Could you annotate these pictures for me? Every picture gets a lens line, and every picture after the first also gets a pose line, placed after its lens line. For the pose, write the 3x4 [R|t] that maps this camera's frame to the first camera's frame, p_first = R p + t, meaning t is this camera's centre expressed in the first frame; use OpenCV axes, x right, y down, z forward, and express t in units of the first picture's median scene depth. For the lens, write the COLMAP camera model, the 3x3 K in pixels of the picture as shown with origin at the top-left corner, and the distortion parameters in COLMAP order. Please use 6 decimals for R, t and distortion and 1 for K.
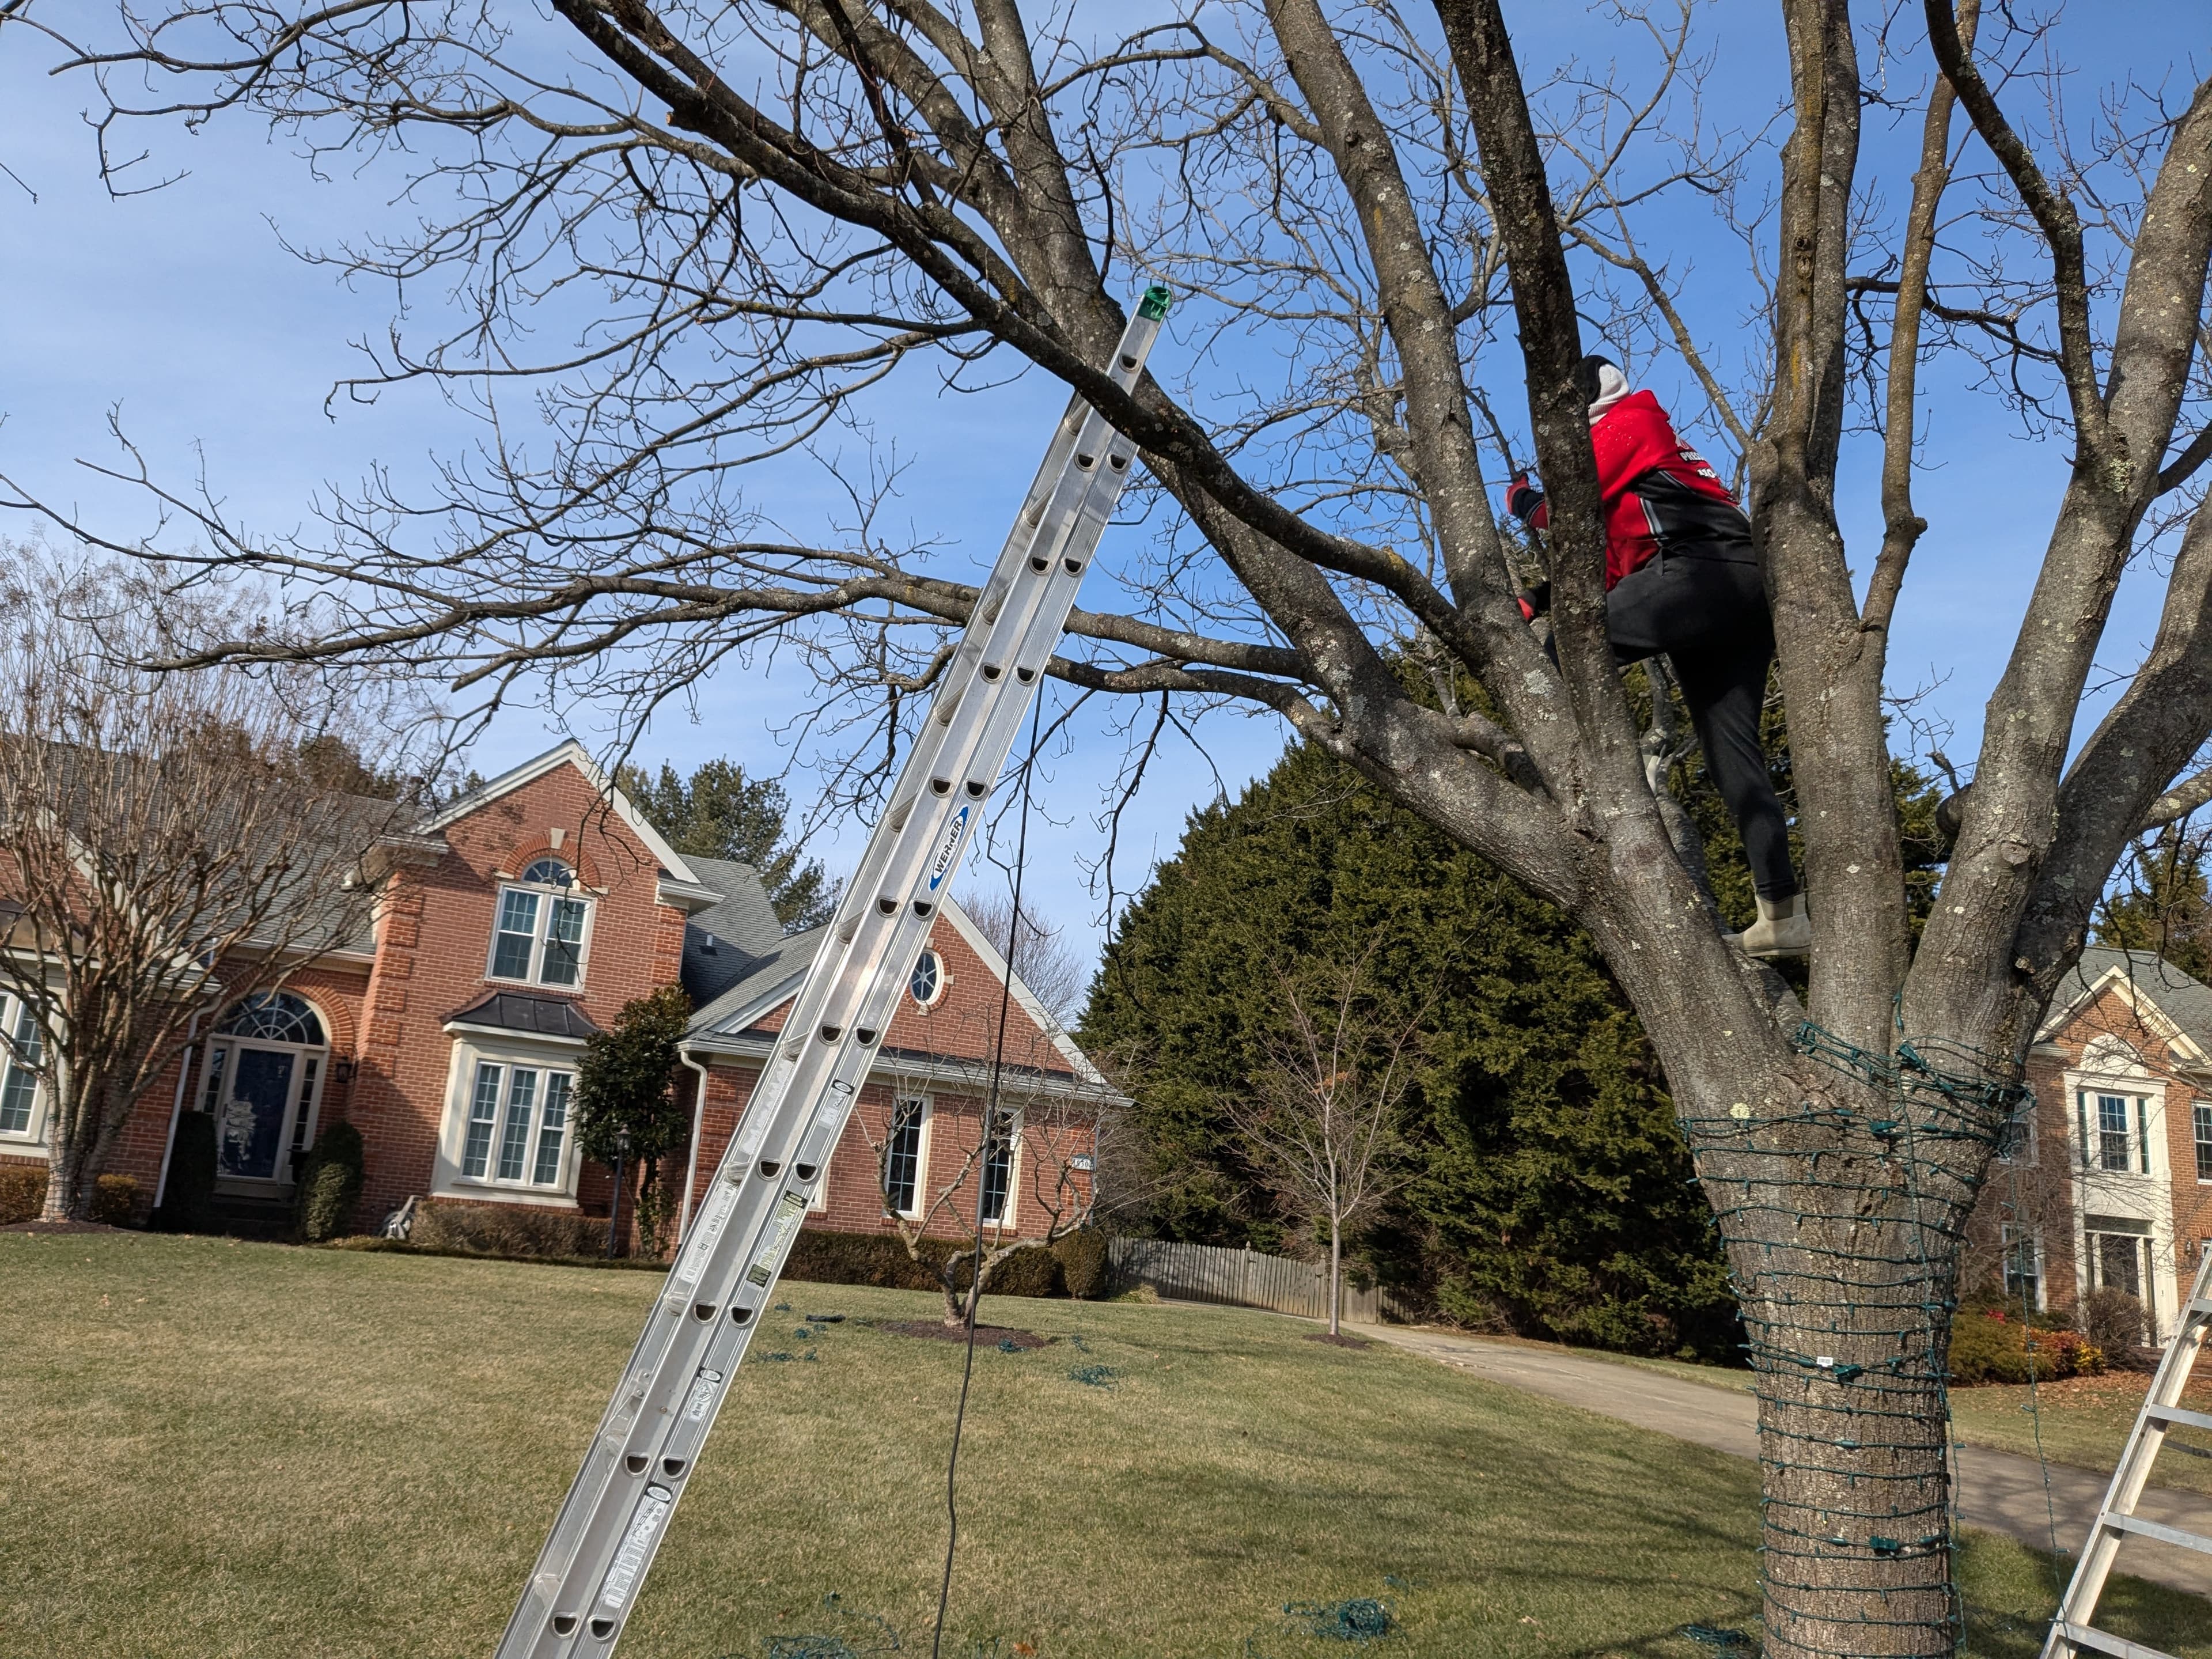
lens RADIAL K [[1786.6, 0, 1034.1], [0, 1786.6, 800.4], [0, 0, 1]] dist [0.044184, -0.071759]
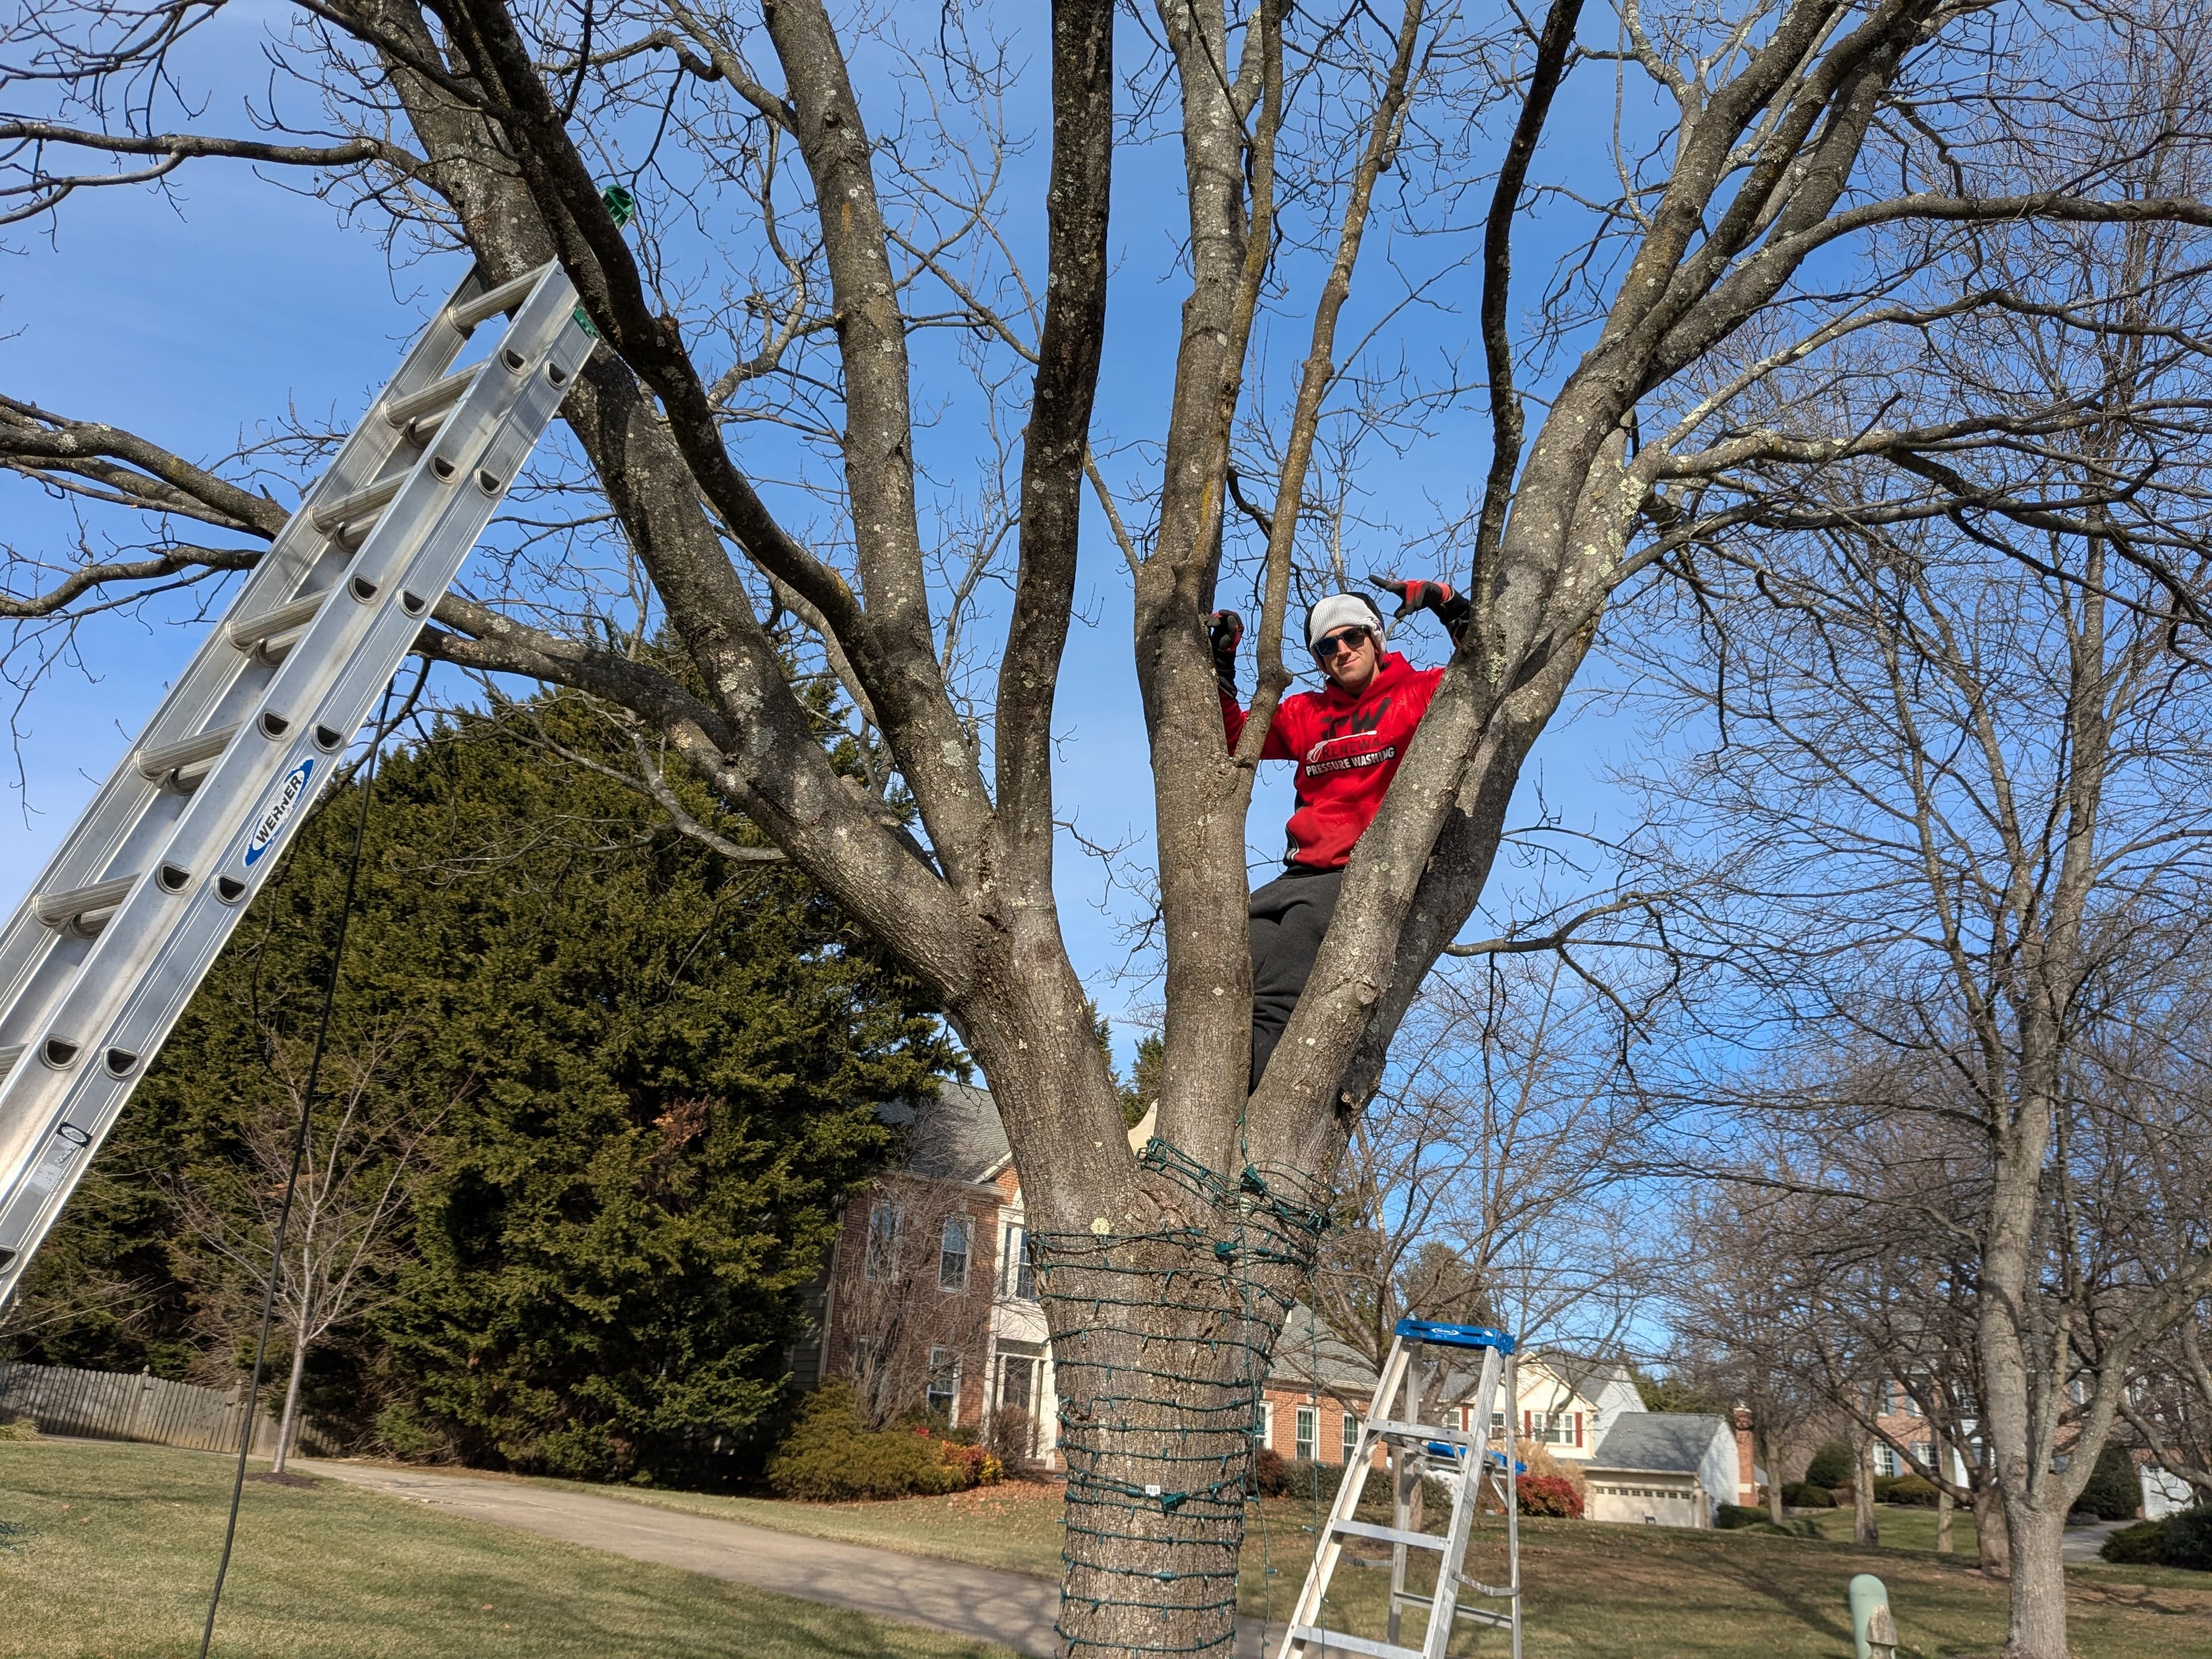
lens RADIAL K [[1782.3, 0, 1141.6], [0, 1782.3, 853.7], [0, 0, 1]] dist [0.050156, -0.077909]
pose [[0.805275, 0.163855, 0.569810, -0.089702], [-0.143064, 0.986356, -0.081454, 0.026392], [-0.575382, -0.015926, 0.817730, 0.107210]]
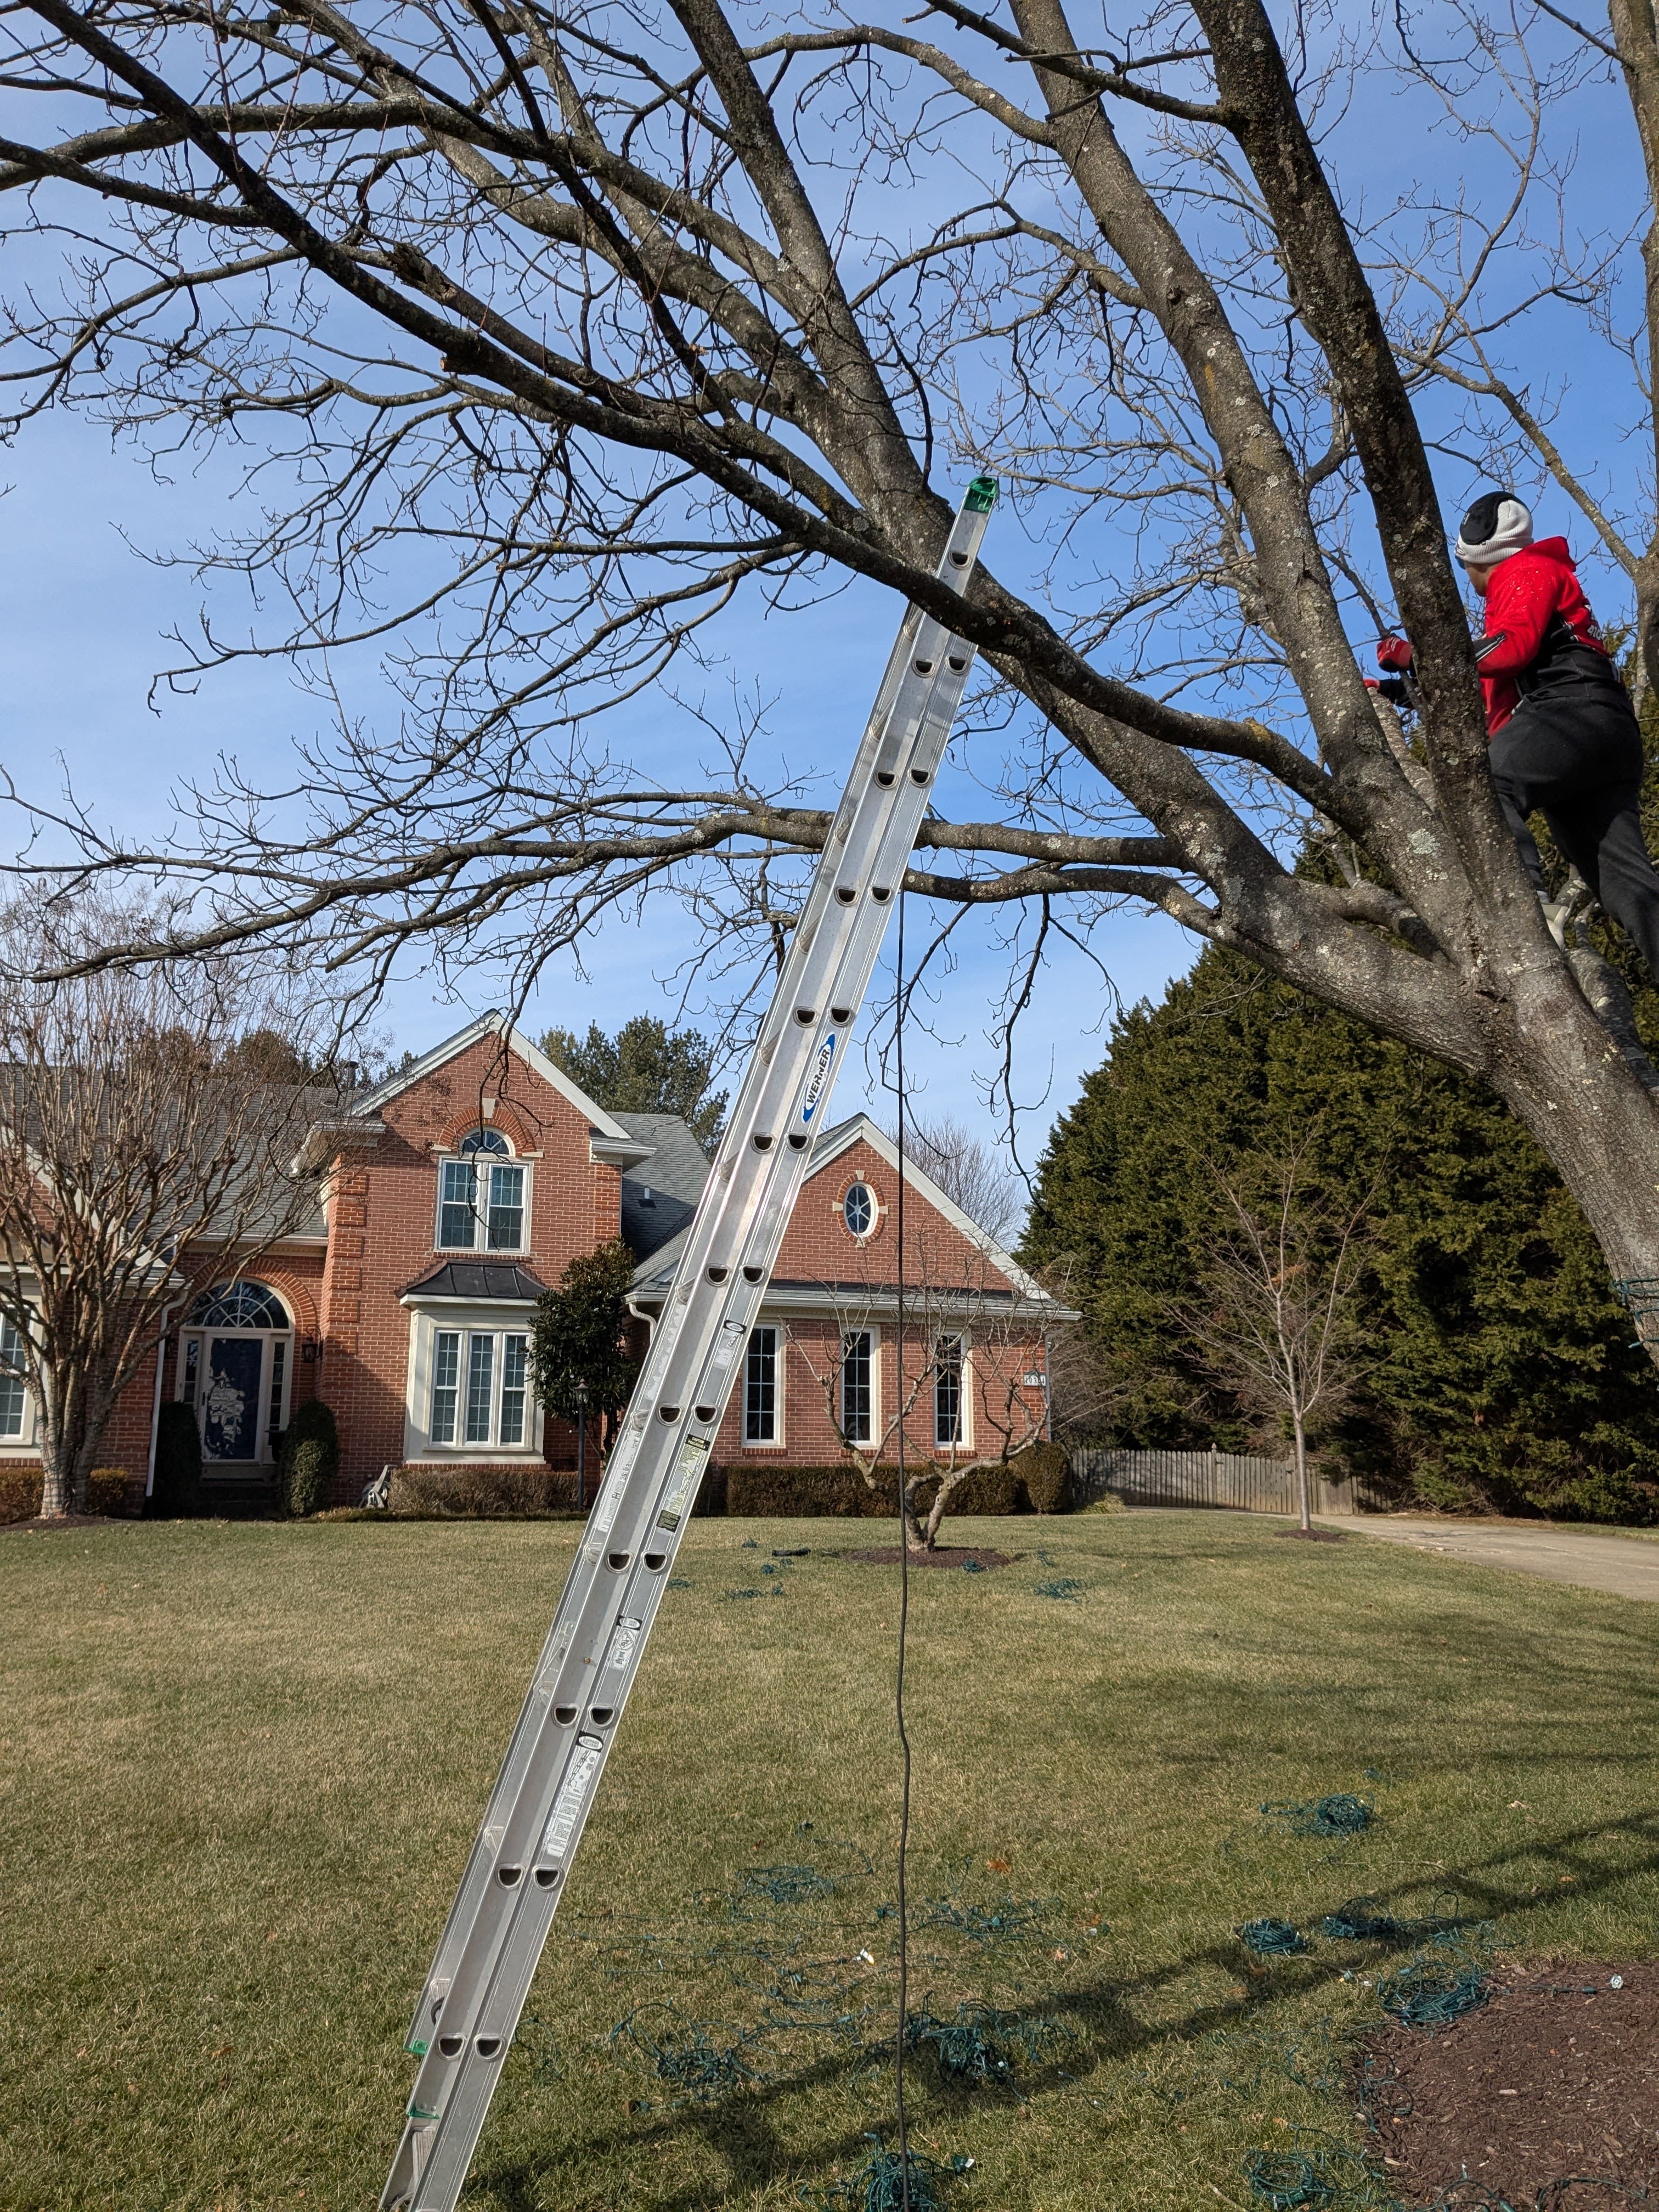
lens RADIAL K [[1782.3, 0, 807.1], [0, 1782.3, 1093.4], [0, 0, 1]] dist [0.050156, -0.077909]
pose [[0.990952, -0.099617, -0.089950, 0.016248], [0.102700, 0.994250, 0.030315, 0.002601], [0.086413, -0.039279, 0.995485, 0.010169]]
